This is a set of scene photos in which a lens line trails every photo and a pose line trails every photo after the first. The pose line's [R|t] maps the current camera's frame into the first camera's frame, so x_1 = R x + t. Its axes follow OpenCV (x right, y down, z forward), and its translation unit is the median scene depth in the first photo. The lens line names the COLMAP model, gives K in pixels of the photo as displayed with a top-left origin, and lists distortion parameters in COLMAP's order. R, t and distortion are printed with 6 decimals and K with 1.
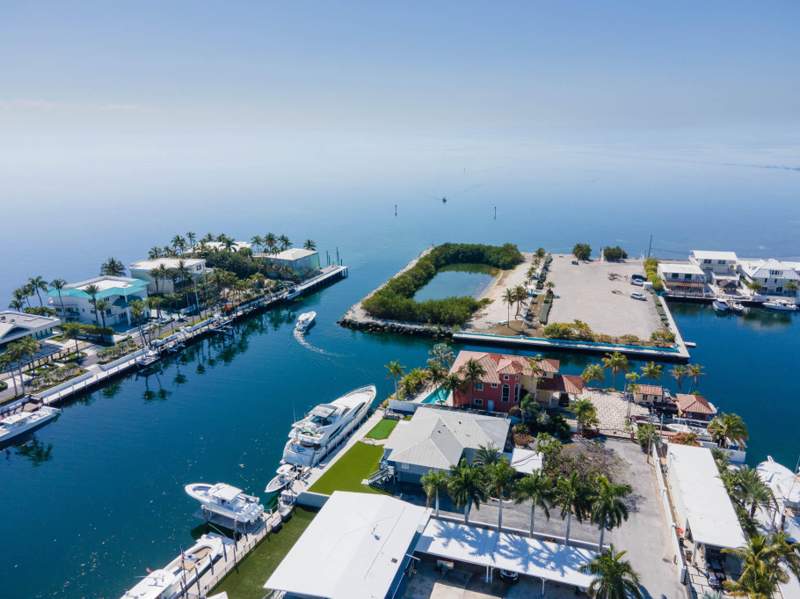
lens RADIAL K [[571.4, 0, 400.0], [0, 571.4, 299.5], [0, 0, 1]] dist [0.031629, 0.009061]
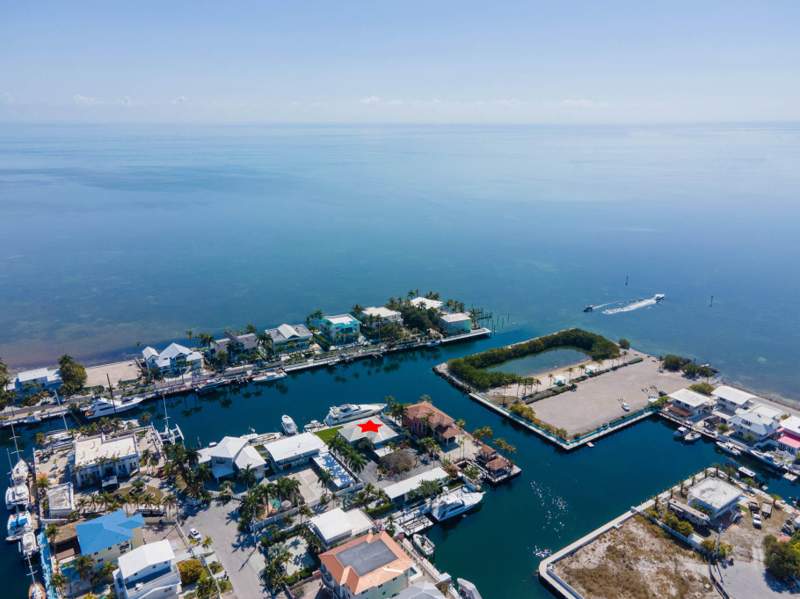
lens RADIAL K [[557.0, 0, 406.8], [0, 557.0, 299.3], [0, 0, 1]] dist [0.035267, 0.000500]
pose [[0.779477, 0.190781, -0.596673, 0.916687], [-0.190912, 0.979532, 0.063796, -0.294750], [0.596631, 0.064185, 0.799945, -0.491374]]
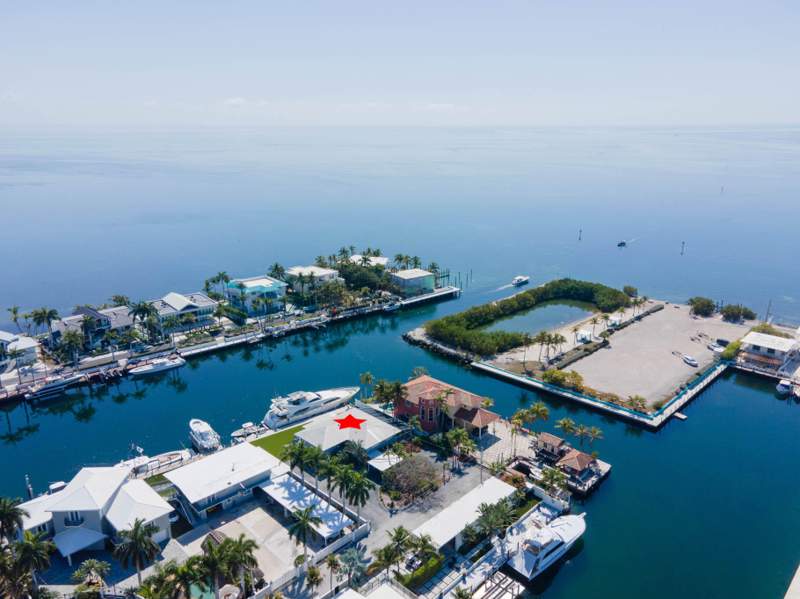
lens RADIAL K [[571.4, 0, 400.0], [0, 571.4, 299.5], [0, 0, 1]] dist [0.031629, 0.009061]
pose [[0.888084, 0.139822, -0.437900, 0.470959], [-0.139880, 0.989641, 0.032311, -0.087366], [0.437881, 0.032559, 0.898443, -0.133522]]
